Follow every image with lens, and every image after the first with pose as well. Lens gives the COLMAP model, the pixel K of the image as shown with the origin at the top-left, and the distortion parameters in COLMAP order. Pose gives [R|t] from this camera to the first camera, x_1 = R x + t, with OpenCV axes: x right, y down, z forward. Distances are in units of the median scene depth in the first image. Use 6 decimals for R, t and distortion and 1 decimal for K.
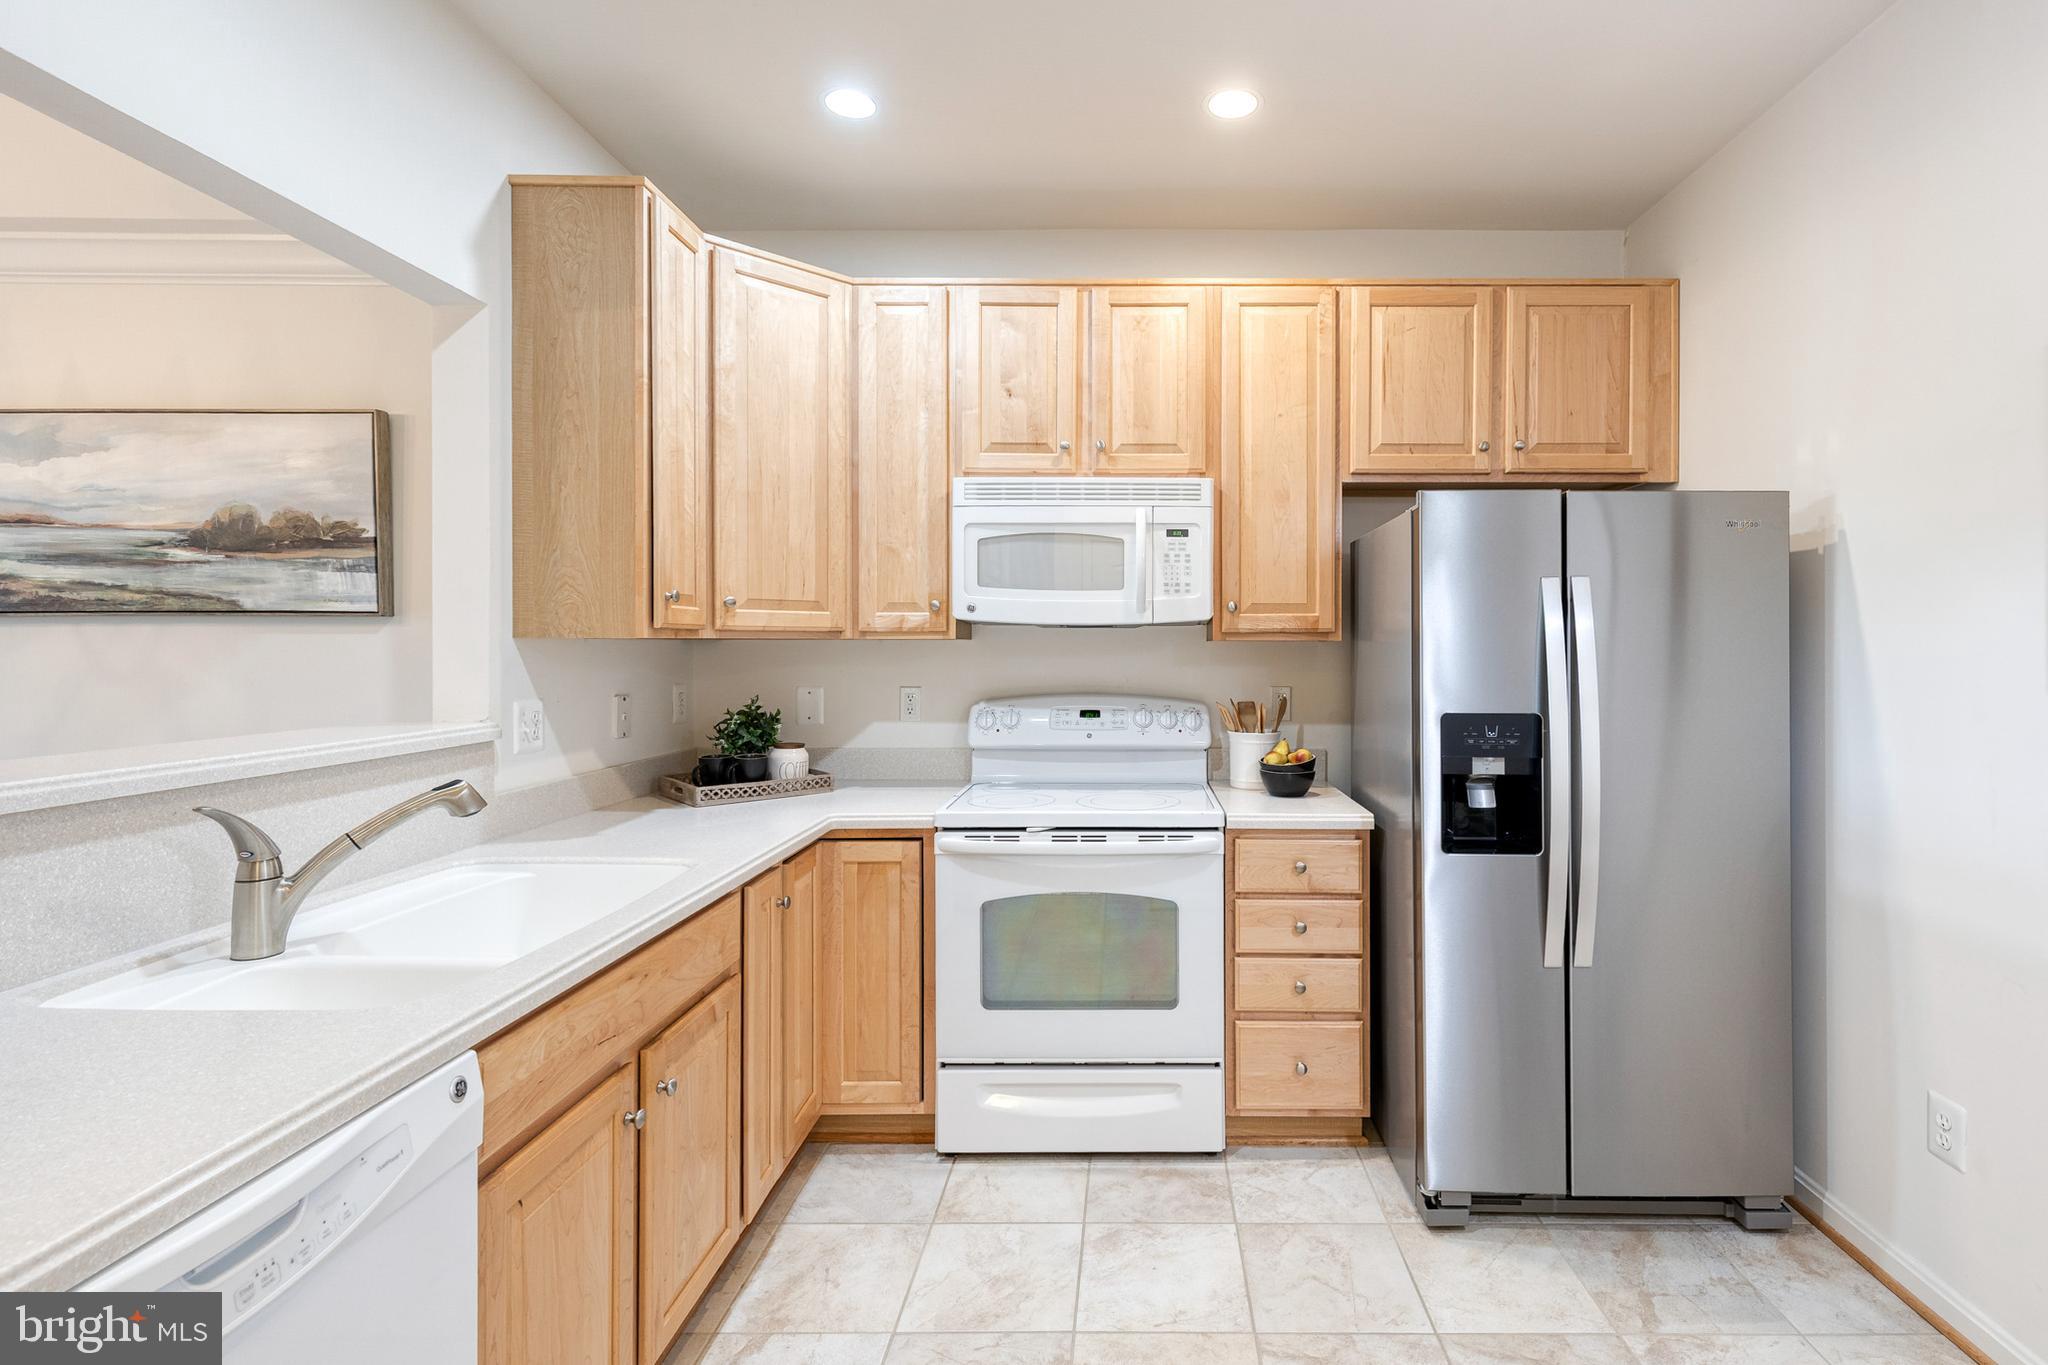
lens RADIAL K [[946.0, 0, 1135.3], [0, 946.0, 643.7], [0, 0, 1]] dist [0.001154, -0.000002]
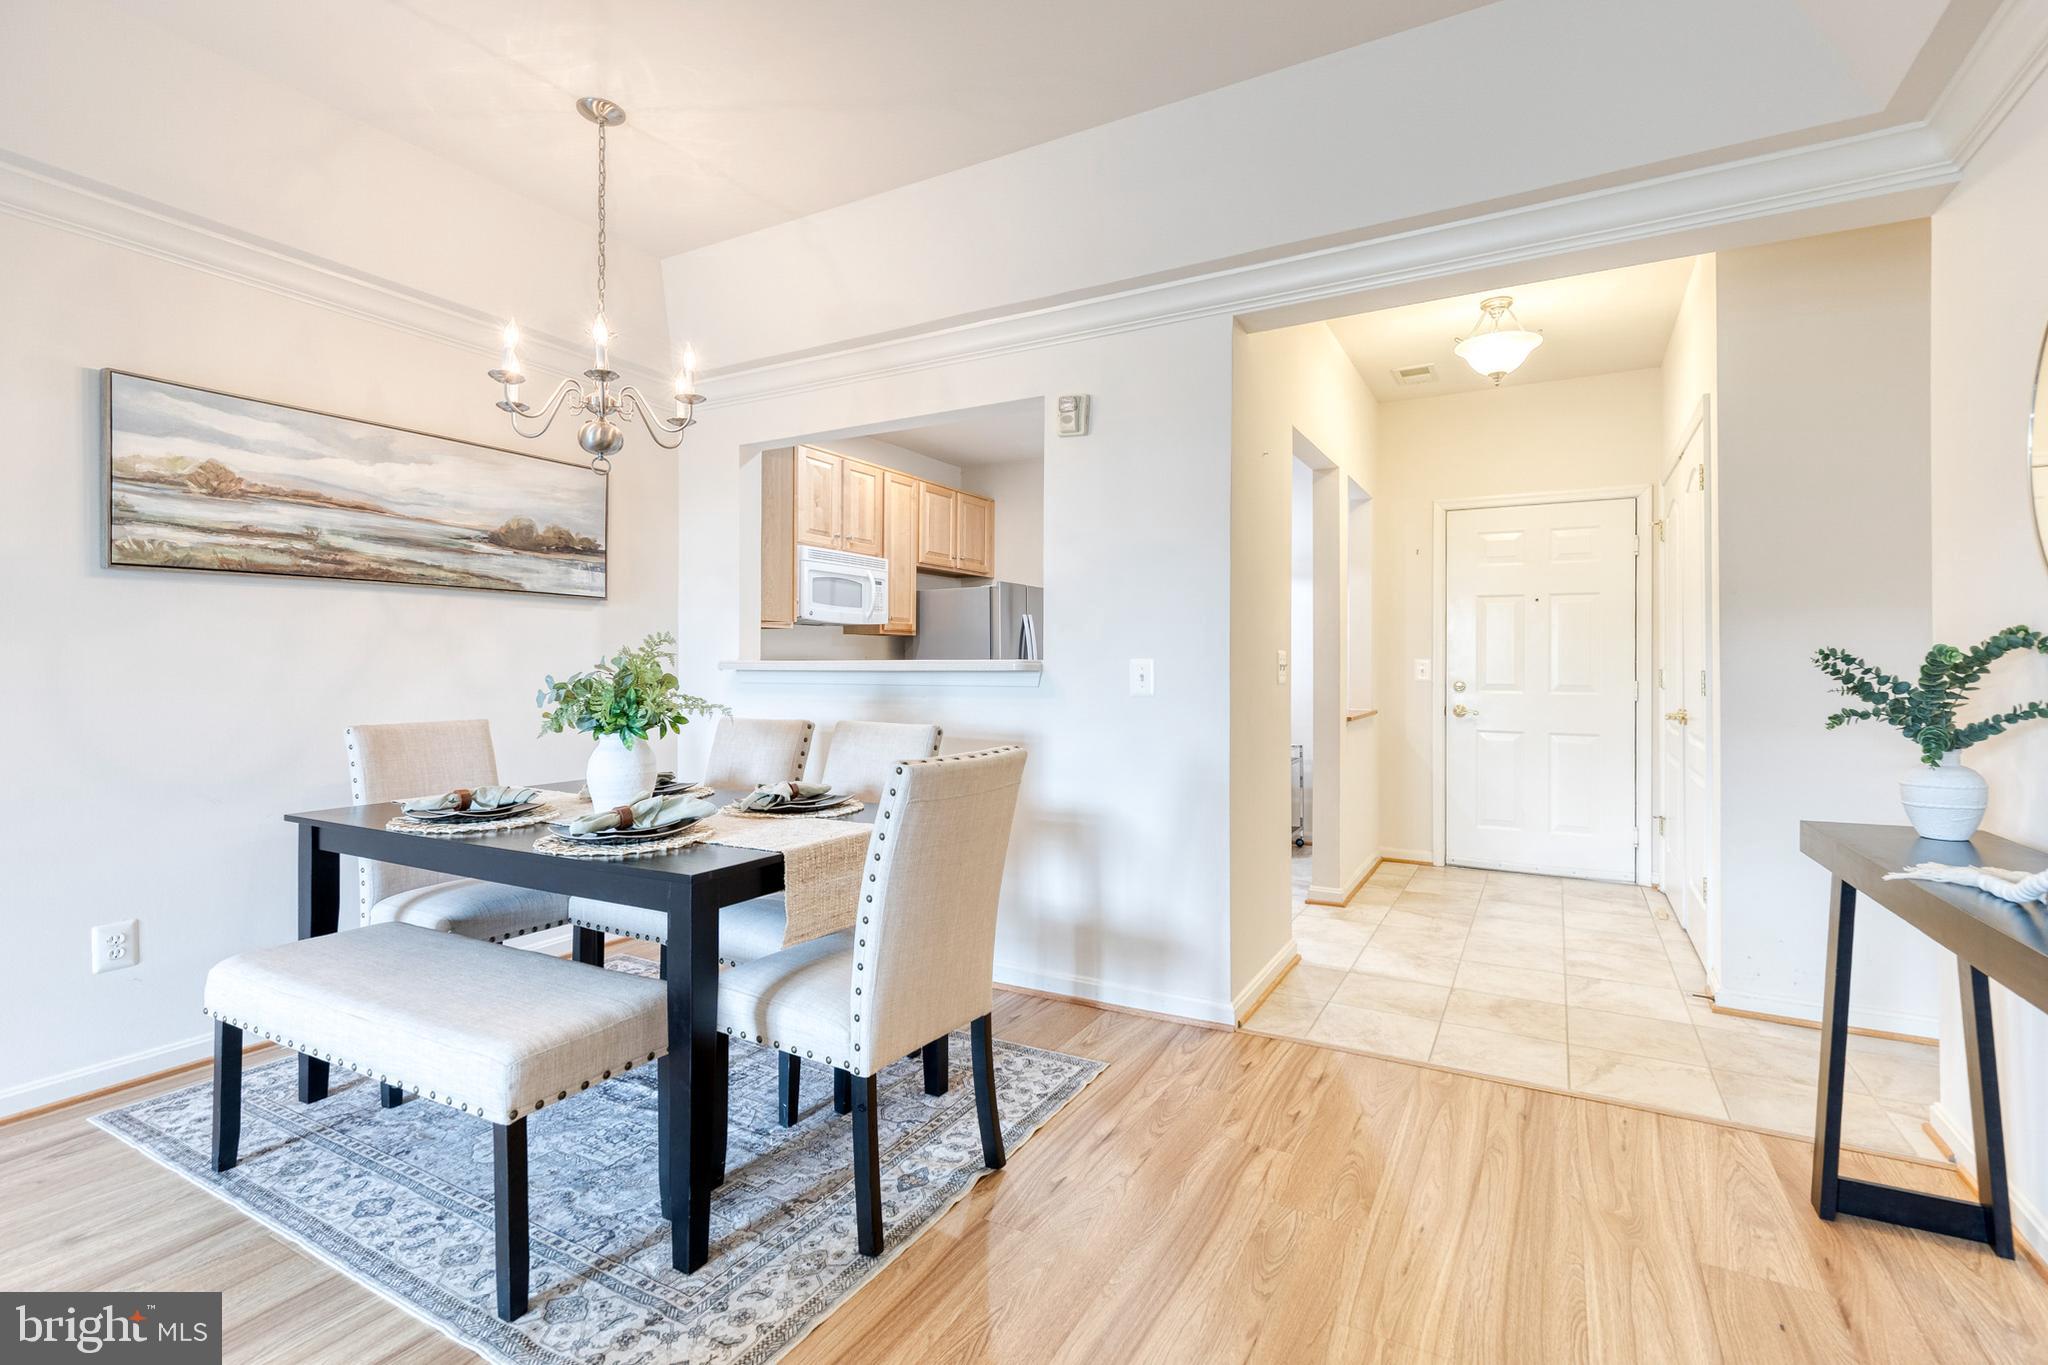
lens RADIAL K [[929.2, 0, 1046.4], [0, 929.2, 664.0], [0, 0, 1]] dist [0.003886, 0.001167]
pose [[0.483703, 0.003377, 0.875226, -1.811513], [-0.000895, 0.999994, -0.003364, 0.082566], [-0.875232, 0.000844, 0.483703, -0.402711]]
